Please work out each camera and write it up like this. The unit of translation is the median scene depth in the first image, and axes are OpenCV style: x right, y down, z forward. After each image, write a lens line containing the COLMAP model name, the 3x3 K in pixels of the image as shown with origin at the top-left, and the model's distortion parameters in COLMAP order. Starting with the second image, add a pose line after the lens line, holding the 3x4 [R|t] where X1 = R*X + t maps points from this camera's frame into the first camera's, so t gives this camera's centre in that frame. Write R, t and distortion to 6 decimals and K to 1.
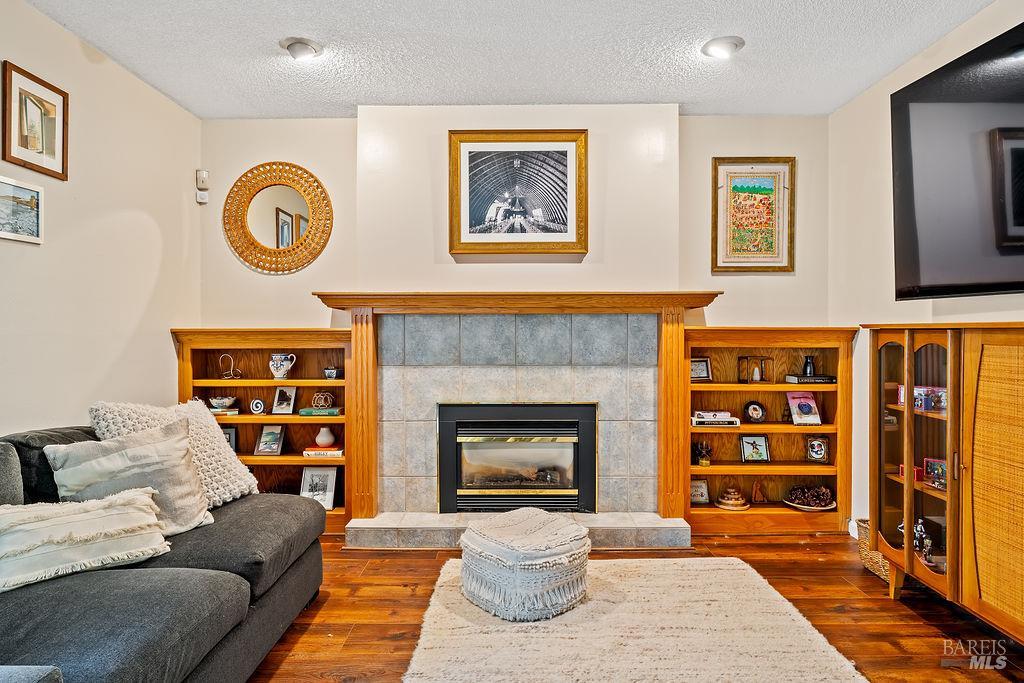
lens RADIAL K [[586.2, 0, 512.2], [0, 586.2, 335.6], [0, 0, 1]] dist [-0.005815, 0.004796]
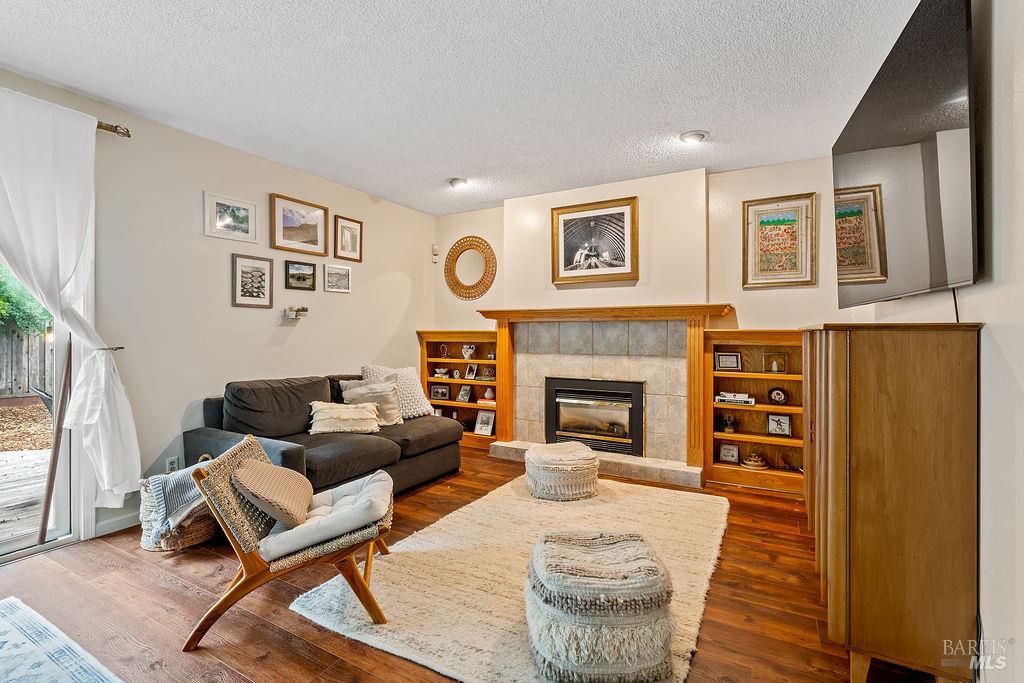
lens RADIAL K [[467.4, 0, 513.6], [0, 467.4, 333.6], [0, 0, 1]] dist [-0.009673, 0.006057]
pose [[0.875940, 0.003319, -0.482408, 0.419545], [-0.006098, 0.999973, -0.004193, 0.002008], [0.482381, 0.006614, 0.875937, -0.177578]]
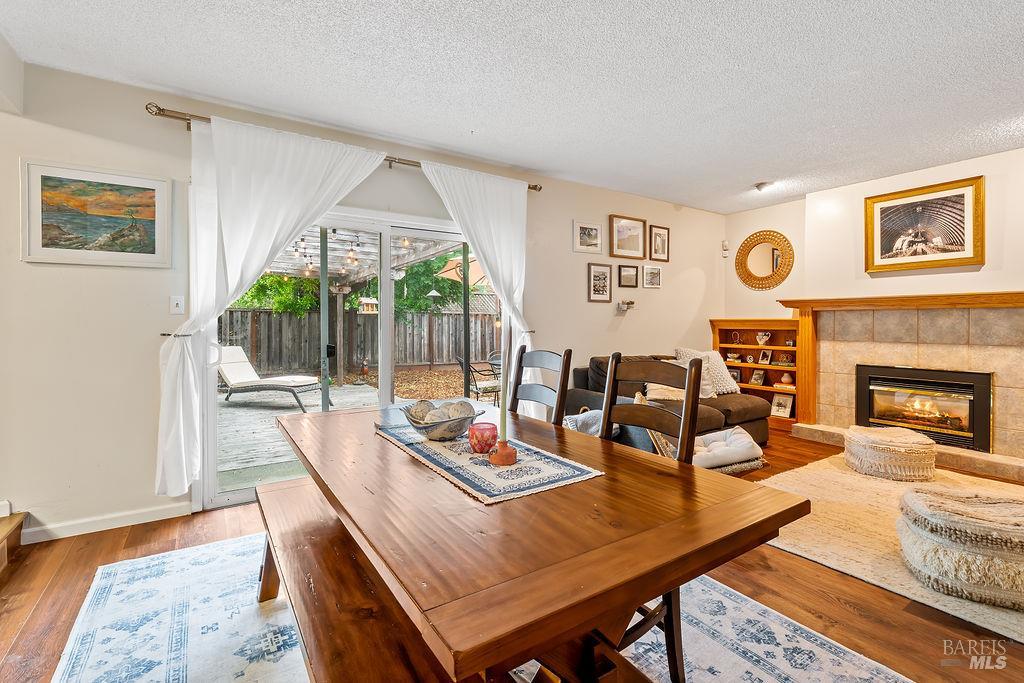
lens RADIAL K [[467.4, 0, 513.0], [0, 467.4, 325.2], [0, 0, 1]] dist [-0.009673, 0.006057]
pose [[0.561265, 0.009486, -0.827581, 0.414480], [-0.006878, 0.999953, 0.006797, 0.003525], [0.827607, 0.001877, 0.561304, -0.535683]]
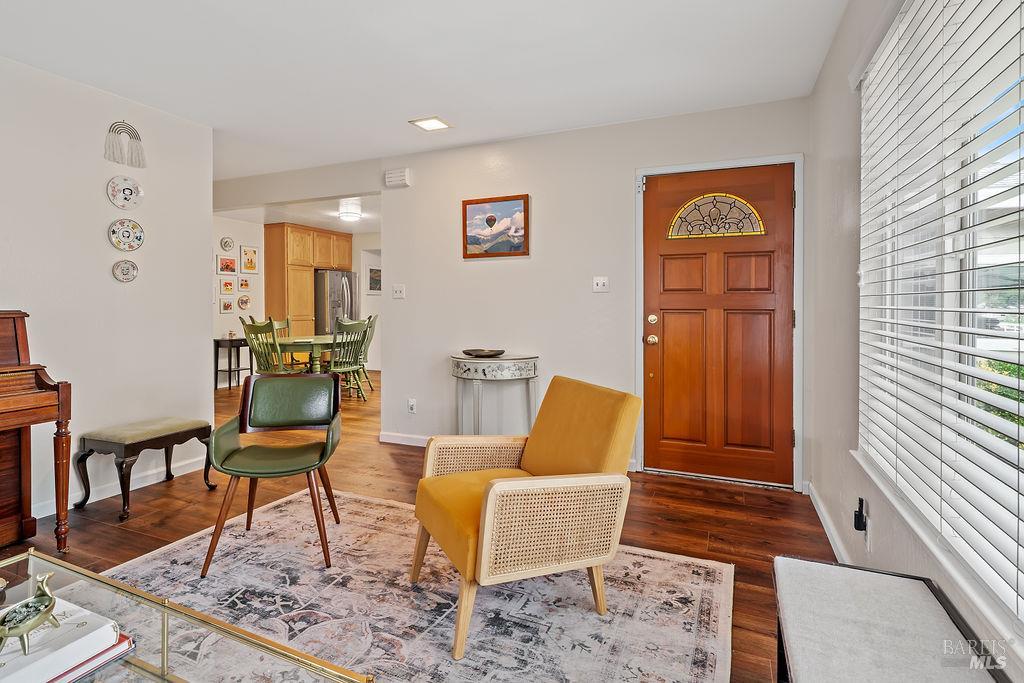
lens RADIAL K [[520.2, 0, 505.0], [0, 520.2, 315.7], [0, 0, 1]] dist [-0.005139, 0.008033]
pose [[0.920031, 0.017447, -0.391456, 1.092117], [-0.013835, 0.999832, 0.012047, -0.017215], [0.391600, -0.005668, 0.920118, -2.893902]]
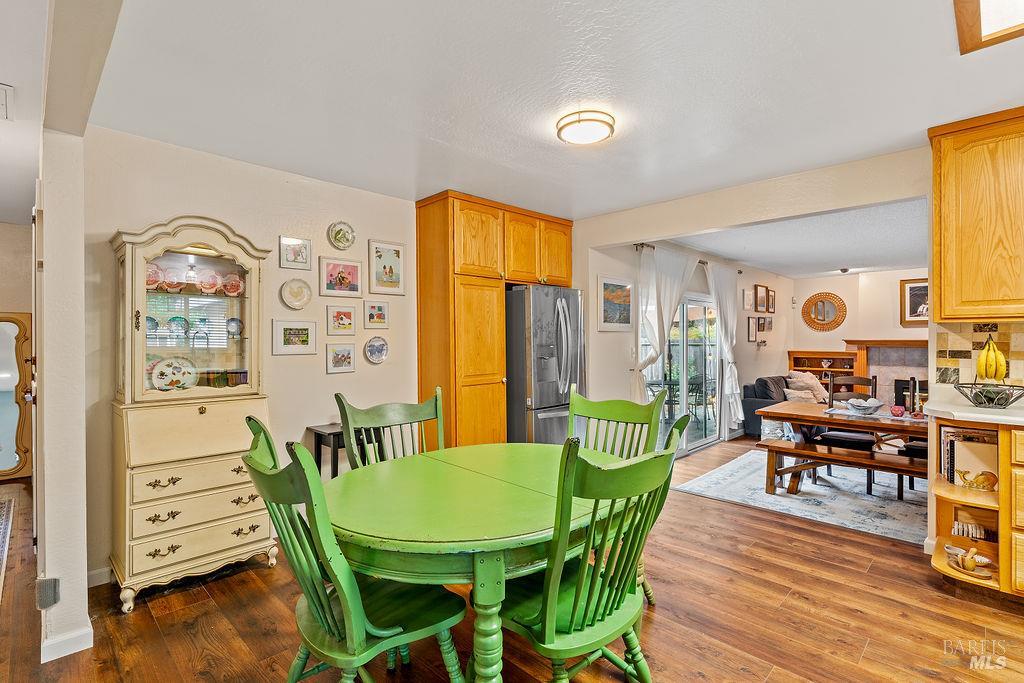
lens RADIAL K [[484.9, 0, 512.3], [0, 484.9, 338.6], [0, 0, 1]] dist [-0.002502, 0.001142]
pose [[0.715572, 0.002449, -0.698535, 0.175015], [-0.006800, 0.999971, -0.003461, -0.055322], [0.698506, 0.007227, 0.715567, -1.862130]]
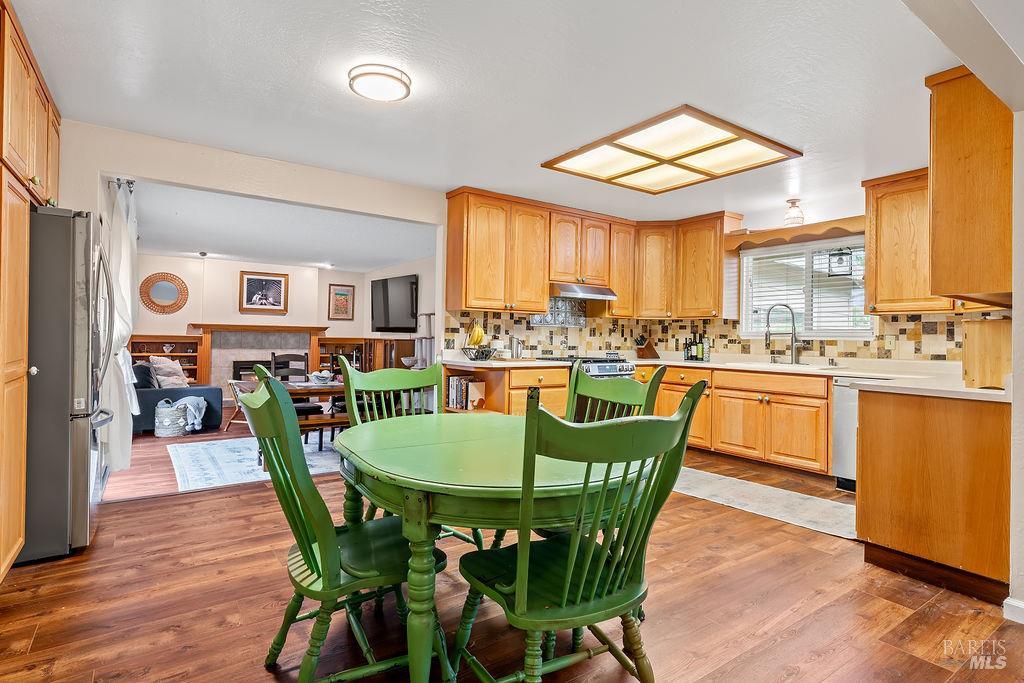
lens RADIAL K [[520.2, 0, 508.6], [0, 520.2, 331.2], [0, 0, 1]] dist [-0.005139, 0.008033]
pose [[0.809730, 0.025571, 0.586245, -0.545944], [-0.018115, 0.999663, -0.018583, -0.012072], [-0.586522, 0.004428, 0.809921, -1.968311]]
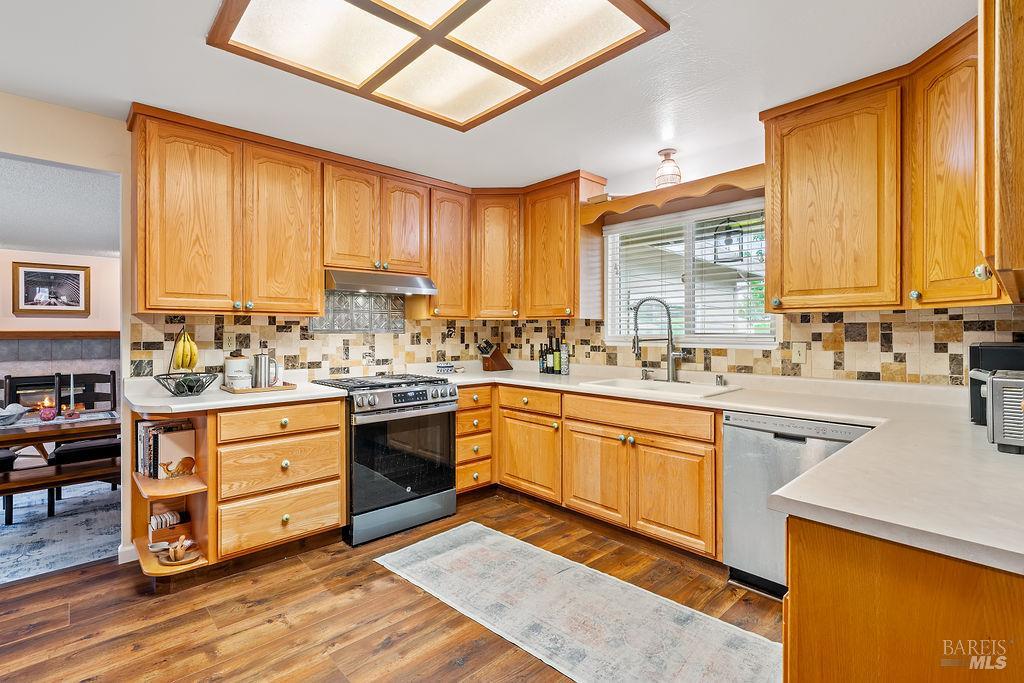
lens RADIAL K [[467.4, 0, 503.7], [0, 467.4, 331.4], [0, 0, 1]] dist [-0.009673, 0.006057]
pose [[0.724974, 0.002676, 0.688771, 0.036318], [0.000946, 0.999988, -0.004881, -0.056276], [-0.688776, 0.004190, 0.724962, -1.720769]]
